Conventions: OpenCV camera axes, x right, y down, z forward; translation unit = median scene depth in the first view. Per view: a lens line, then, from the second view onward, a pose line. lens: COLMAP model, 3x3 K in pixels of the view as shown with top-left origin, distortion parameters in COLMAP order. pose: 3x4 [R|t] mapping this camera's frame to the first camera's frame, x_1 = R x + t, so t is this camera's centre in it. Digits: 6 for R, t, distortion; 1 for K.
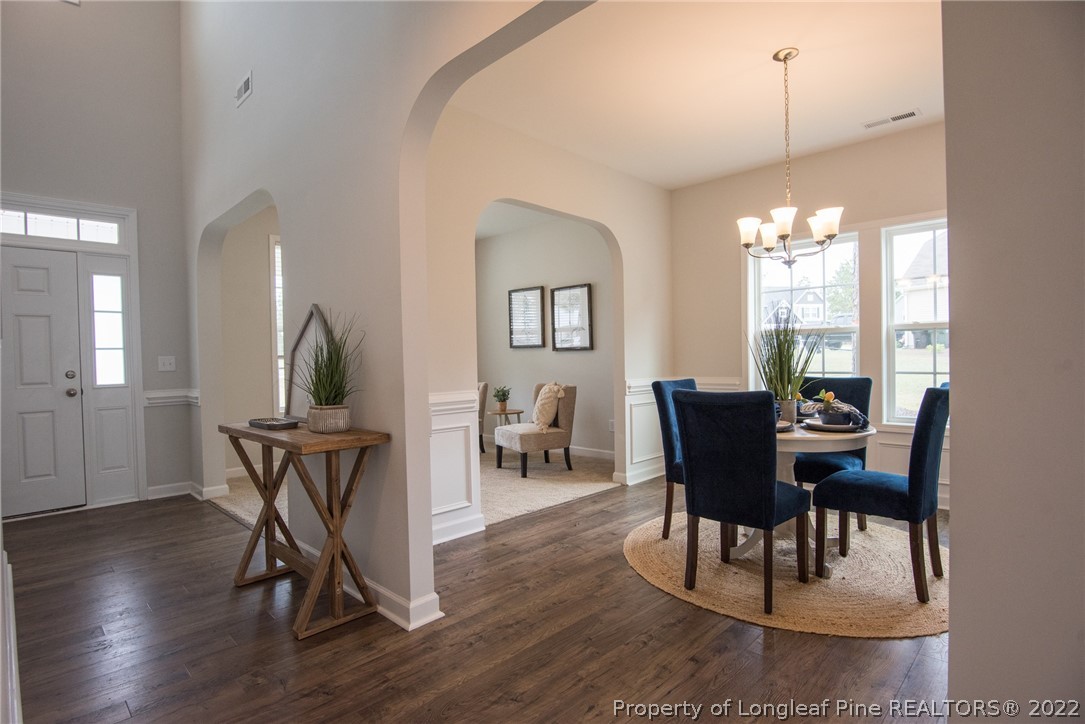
lens RADIAL K [[552.0, 0, 542.5], [0, 552.0, 362.0], [0, 0, 1]] dist [-0.022316, 0.000268]
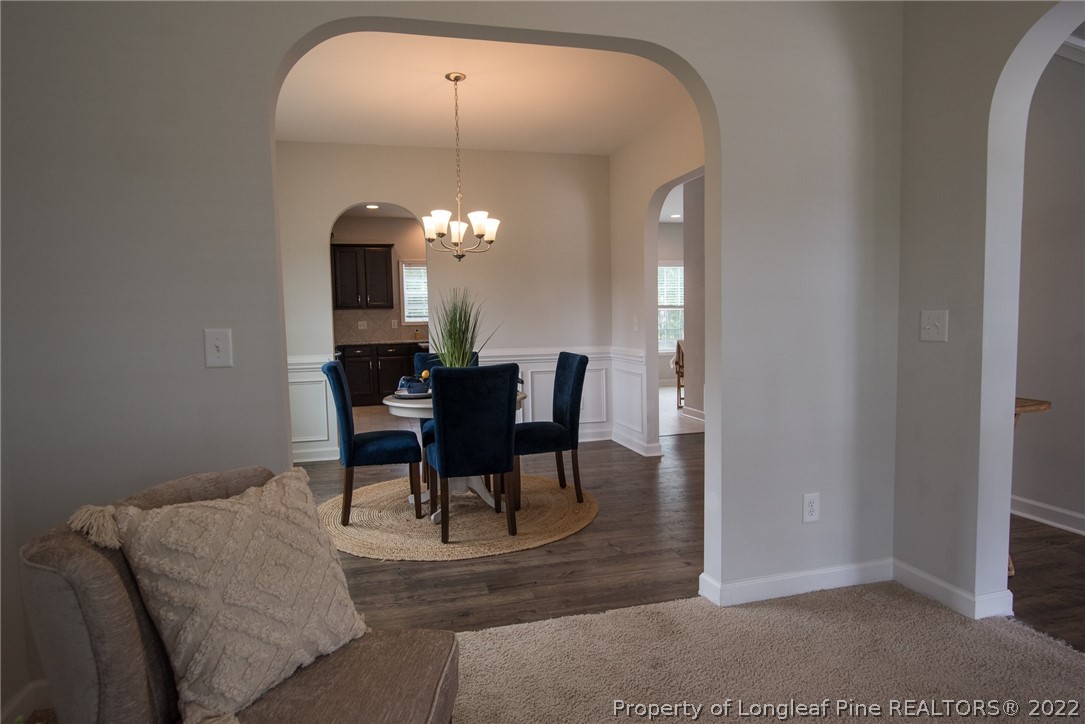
lens RADIAL K [[552.0, 0, 542.5], [0, 552.0, 362.0], [0, 0, 1]] dist [-0.022316, 0.000268]
pose [[-0.830915, -0.005541, 0.556372, -0.269548], [0.045705, 0.995891, 0.078175, -0.031126], [-0.554519, 0.090386, -0.827248, 1.395670]]
